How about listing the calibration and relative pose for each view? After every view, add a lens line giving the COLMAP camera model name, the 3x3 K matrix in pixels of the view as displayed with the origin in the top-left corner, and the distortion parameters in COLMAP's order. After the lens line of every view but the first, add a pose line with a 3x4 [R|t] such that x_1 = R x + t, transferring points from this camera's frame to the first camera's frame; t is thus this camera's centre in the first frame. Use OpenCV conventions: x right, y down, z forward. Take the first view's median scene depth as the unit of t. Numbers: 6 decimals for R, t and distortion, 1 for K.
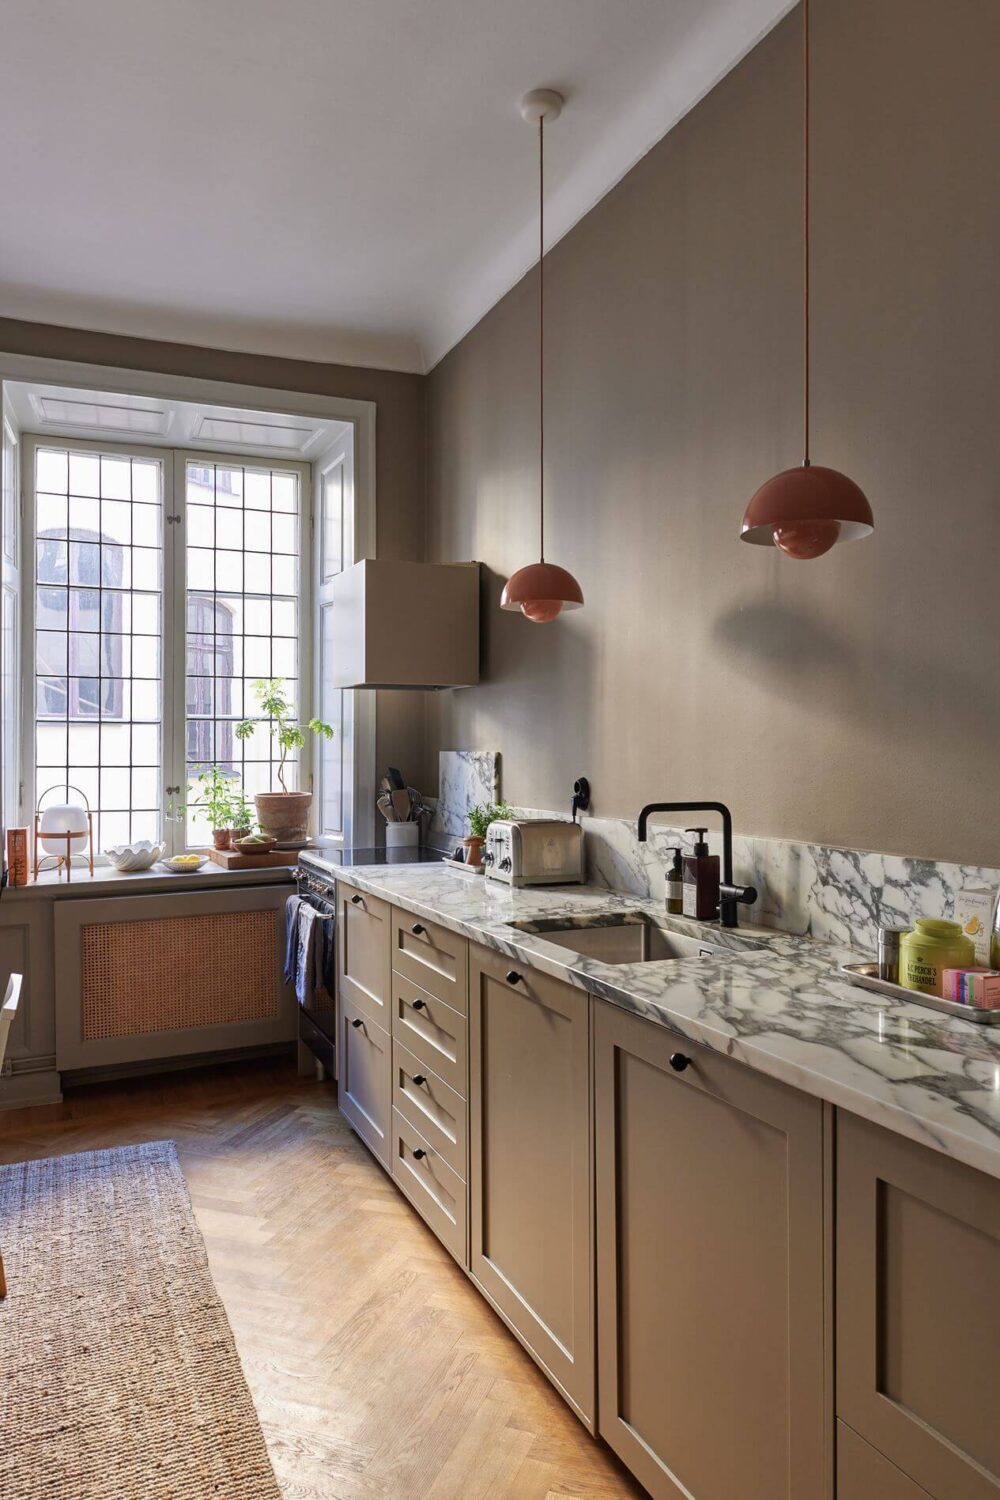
lens RADIAL K [[1032.3, 0, 478.7], [0, 1032.3, 733.9], [0, 0, 1]] dist [0.001600, -0.004323]
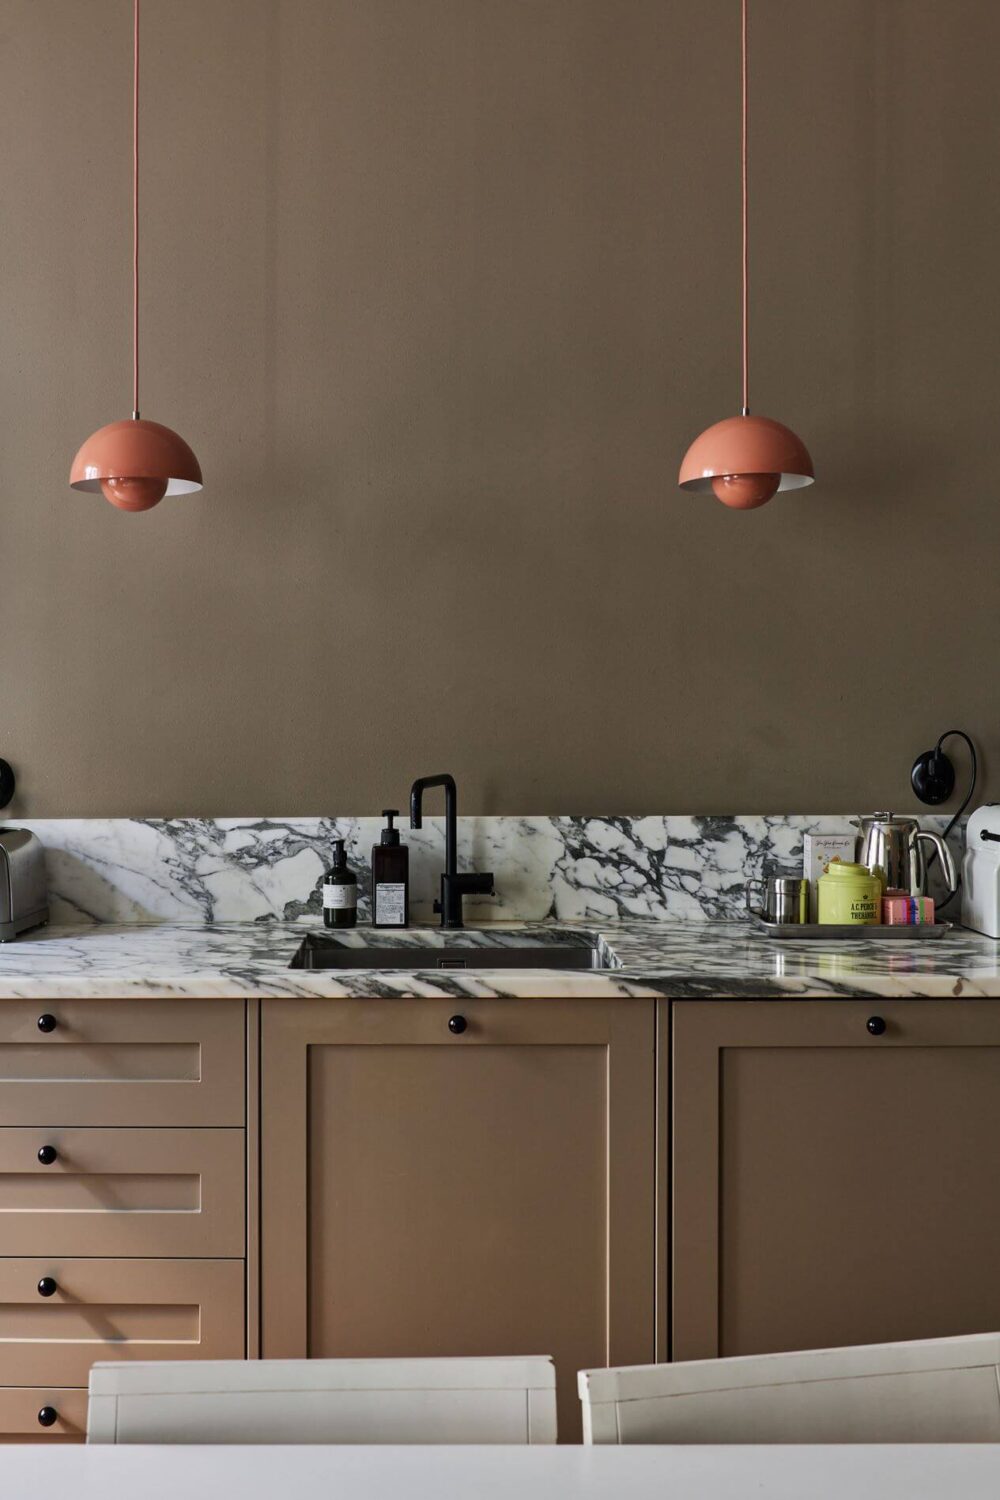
lens RADIAL K [[1536.2, 0, 465.2], [0, 1536.2, 700.5], [0, 0, 1]] dist [0.011996, 0.000000]
pose [[0.408052, 0.001740, 0.912957, -0.611917], [-0.006711, 0.999977, 0.001094, 0.005402], [-0.912934, -0.006573, 0.408054, 0.358880]]
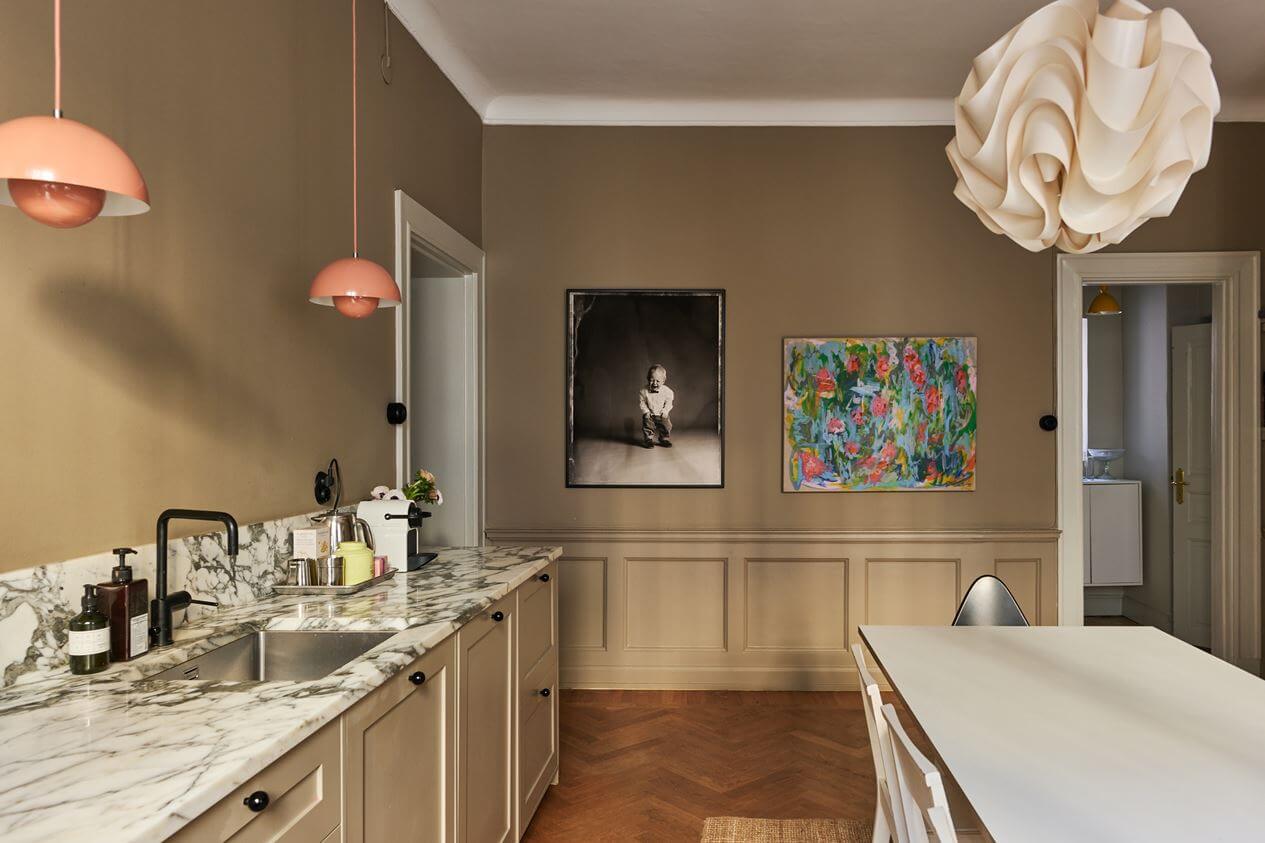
lens RADIAL K [[870.6, 0, 634.9], [0, 870.6, 423.5], [0, 0, 1]] dist [0.001600, -0.004323]
pose [[-0.879492, 0.017928, 0.475575, -0.356013], [0.007723, 0.999696, -0.023403, 0.008559], [-0.475850, -0.016910, -0.879364, 1.062993]]
